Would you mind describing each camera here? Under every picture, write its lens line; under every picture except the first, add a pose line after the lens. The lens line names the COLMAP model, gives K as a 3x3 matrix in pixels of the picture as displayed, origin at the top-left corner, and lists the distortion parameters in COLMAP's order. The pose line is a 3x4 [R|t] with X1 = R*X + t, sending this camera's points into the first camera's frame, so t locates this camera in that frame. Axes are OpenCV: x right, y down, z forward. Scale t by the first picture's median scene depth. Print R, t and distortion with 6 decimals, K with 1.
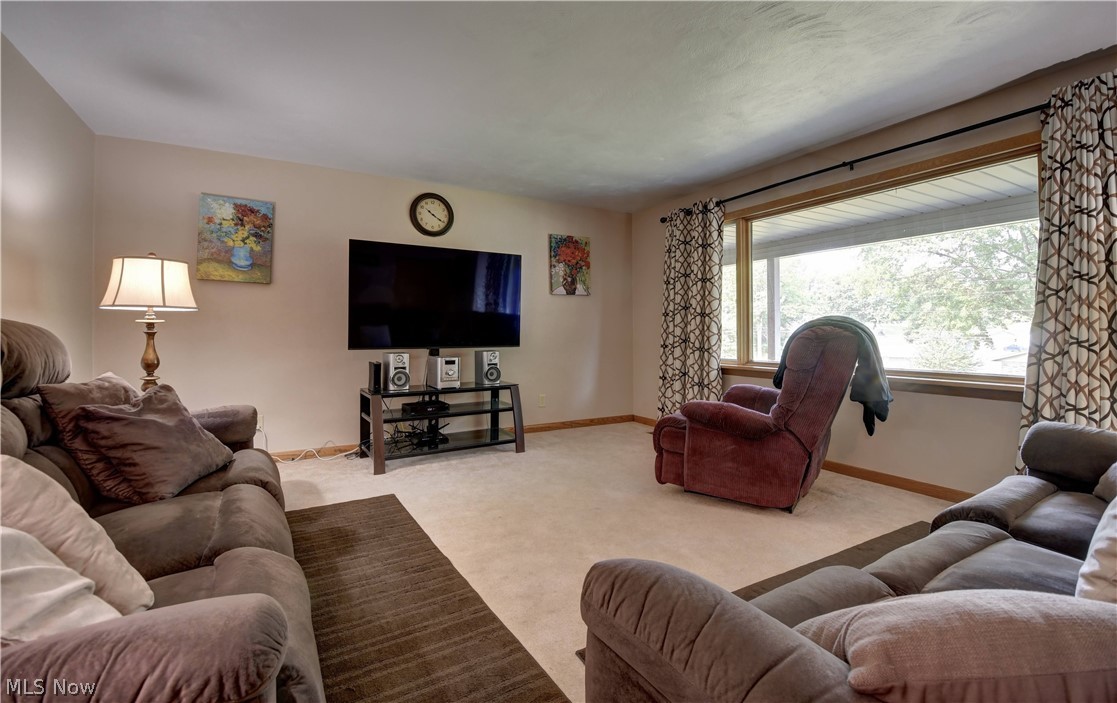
lens RADIAL K [[488.3, 0, 561.0], [0, 488.3, 327.7], [0, 0, 1]] dist [0.005610, -0.011909]
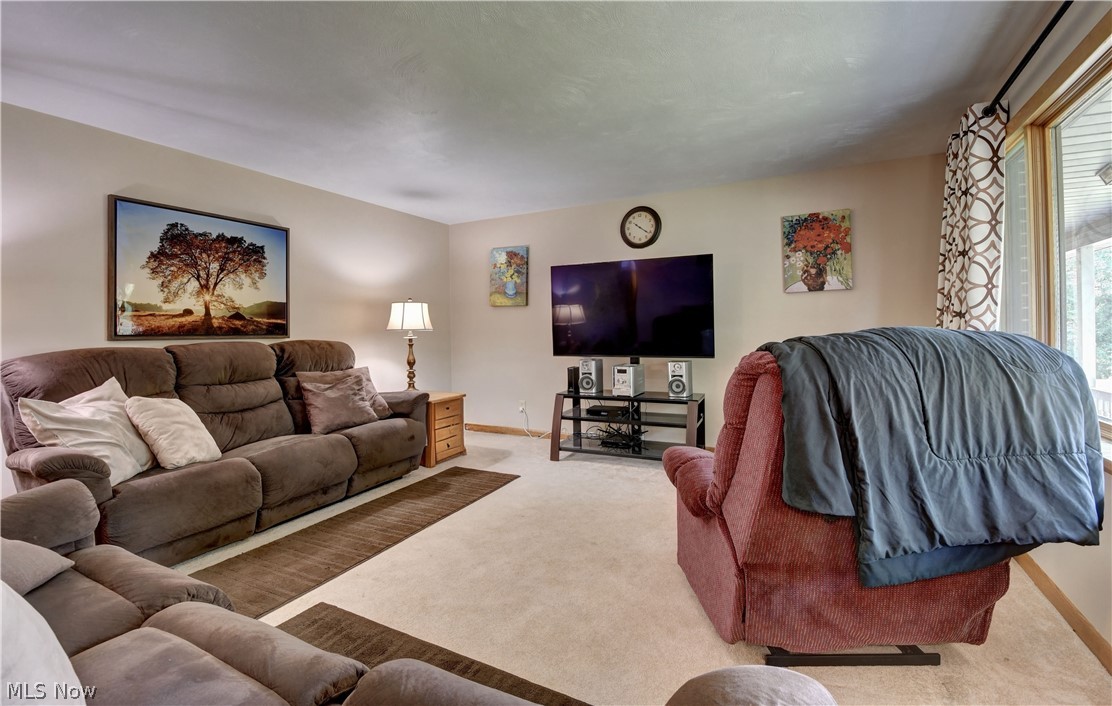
lens RADIAL K [[486.1, 0, 555.5], [0, 486.1, 329.4], [0, 0, 1]] dist [0.005610, -0.011909]
pose [[0.528141, -0.009120, -0.849108, 0.610623], [0.020435, 0.999789, 0.001972, -0.024423], [0.848911, -0.018393, 0.528216, 0.353086]]
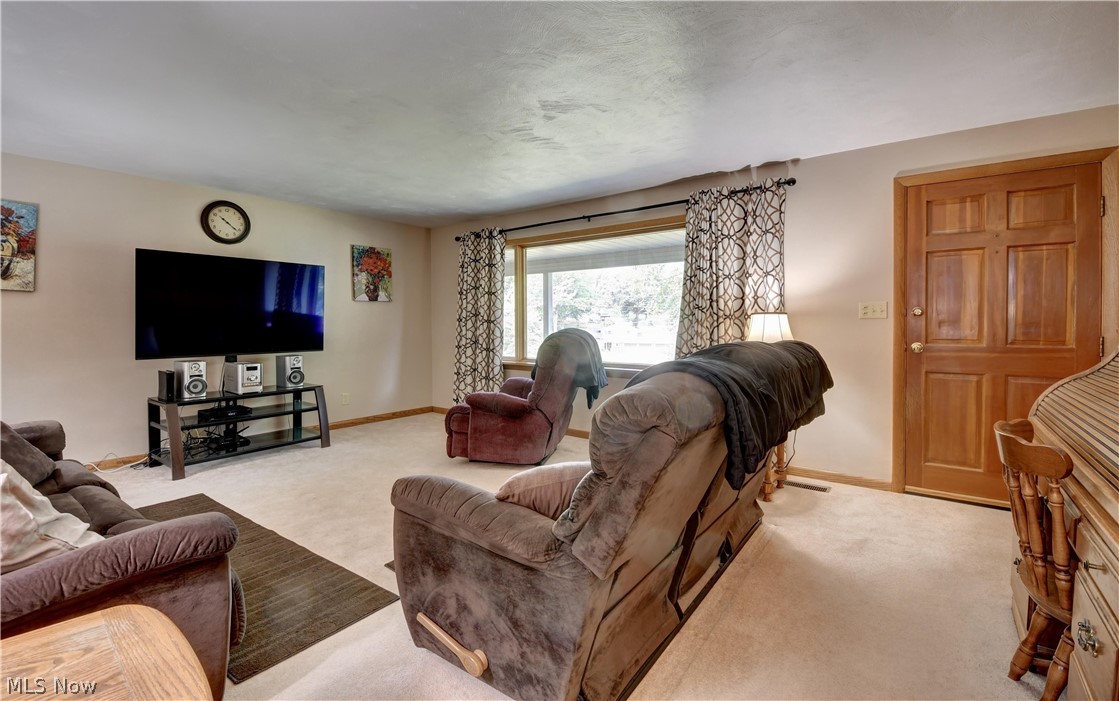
lens RADIAL K [[489.2, 0, 564.1], [0, 489.2, 328.1], [0, 0, 1]] dist [0.005610, -0.011909]
pose [[0.920924, -0.005171, 0.389708, -0.018550], [-0.003148, 0.999781, 0.020707, -0.042298], [-0.389730, -0.020296, 0.920706, -0.247648]]
